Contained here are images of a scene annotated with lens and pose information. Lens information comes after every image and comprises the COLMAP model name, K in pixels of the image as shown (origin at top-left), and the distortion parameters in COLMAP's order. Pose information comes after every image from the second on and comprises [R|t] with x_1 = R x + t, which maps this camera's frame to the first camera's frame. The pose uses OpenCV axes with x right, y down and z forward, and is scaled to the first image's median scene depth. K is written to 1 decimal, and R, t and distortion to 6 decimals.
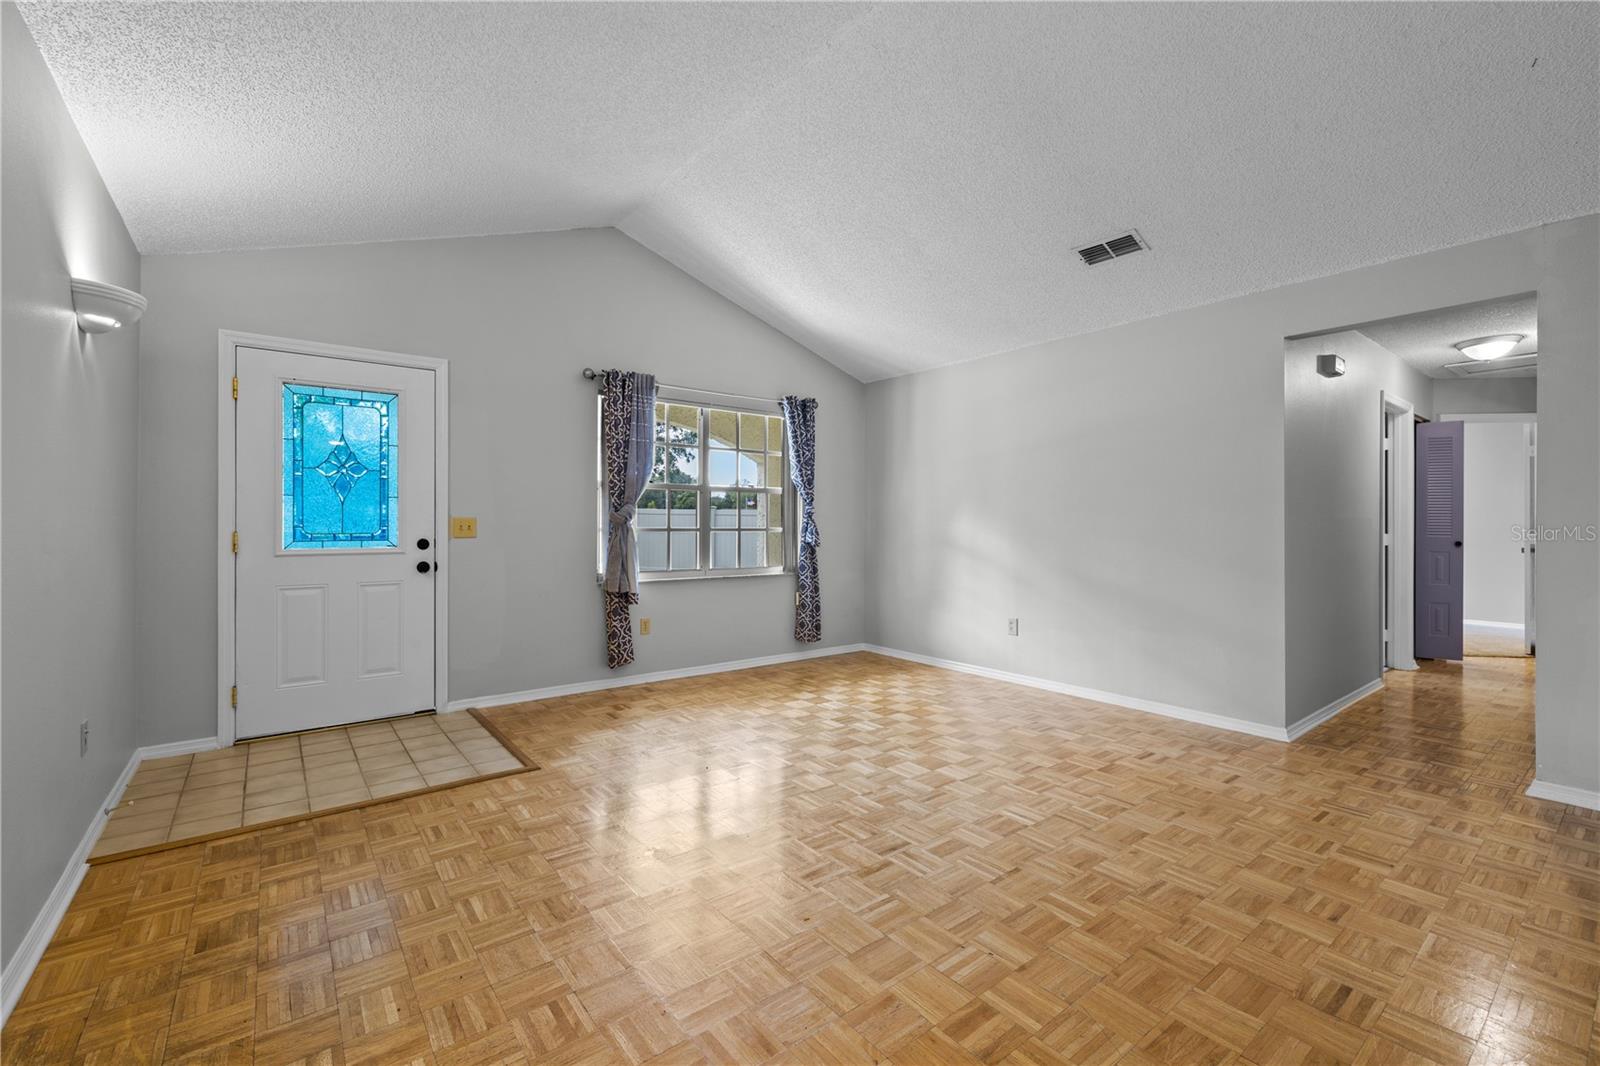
lens RADIAL K [[669.5, 0, 798.1], [0, 669.5, 531.6], [0, 0, 1]] dist [0.001142, -0.000166]
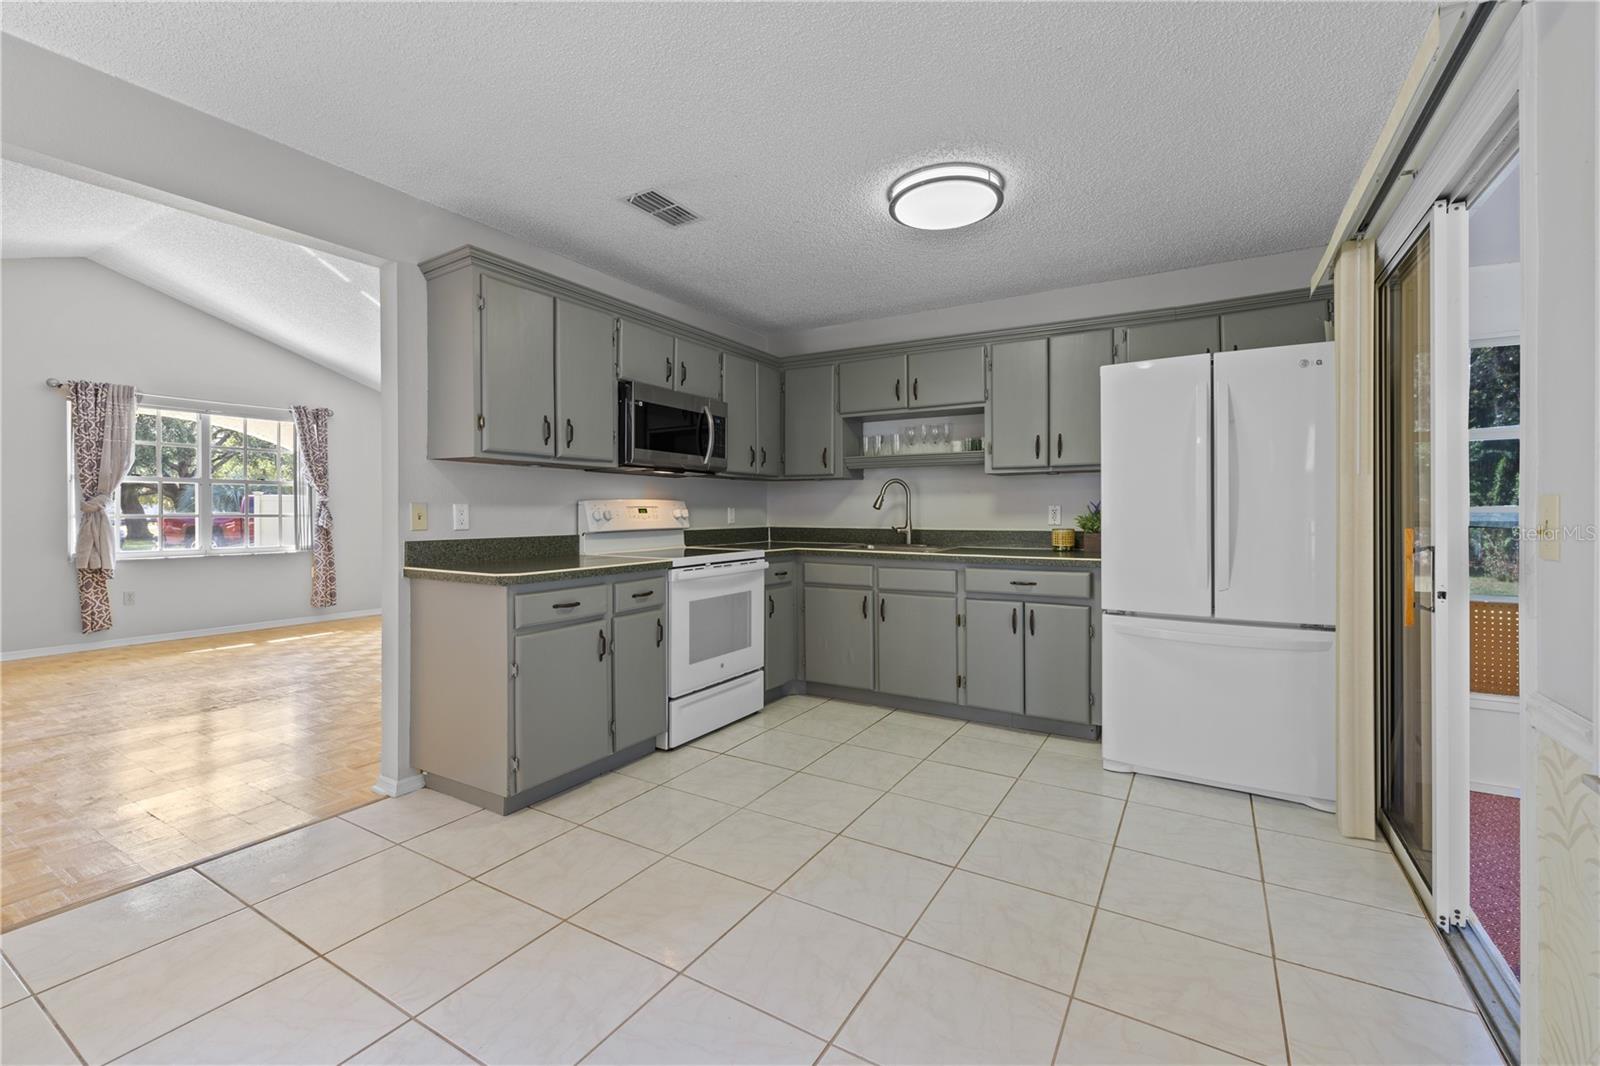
lens RADIAL K [[669.5, 0, 803.4], [0, 669.5, 520.8], [0, 0, 1]] dist [0.001142, -0.000166]
pose [[0.933535, -0.005050, 0.358451, 0.477185], [0.001751, 0.999953, 0.009529, -0.003707], [-0.358482, -0.008268, 0.933500, -0.550370]]
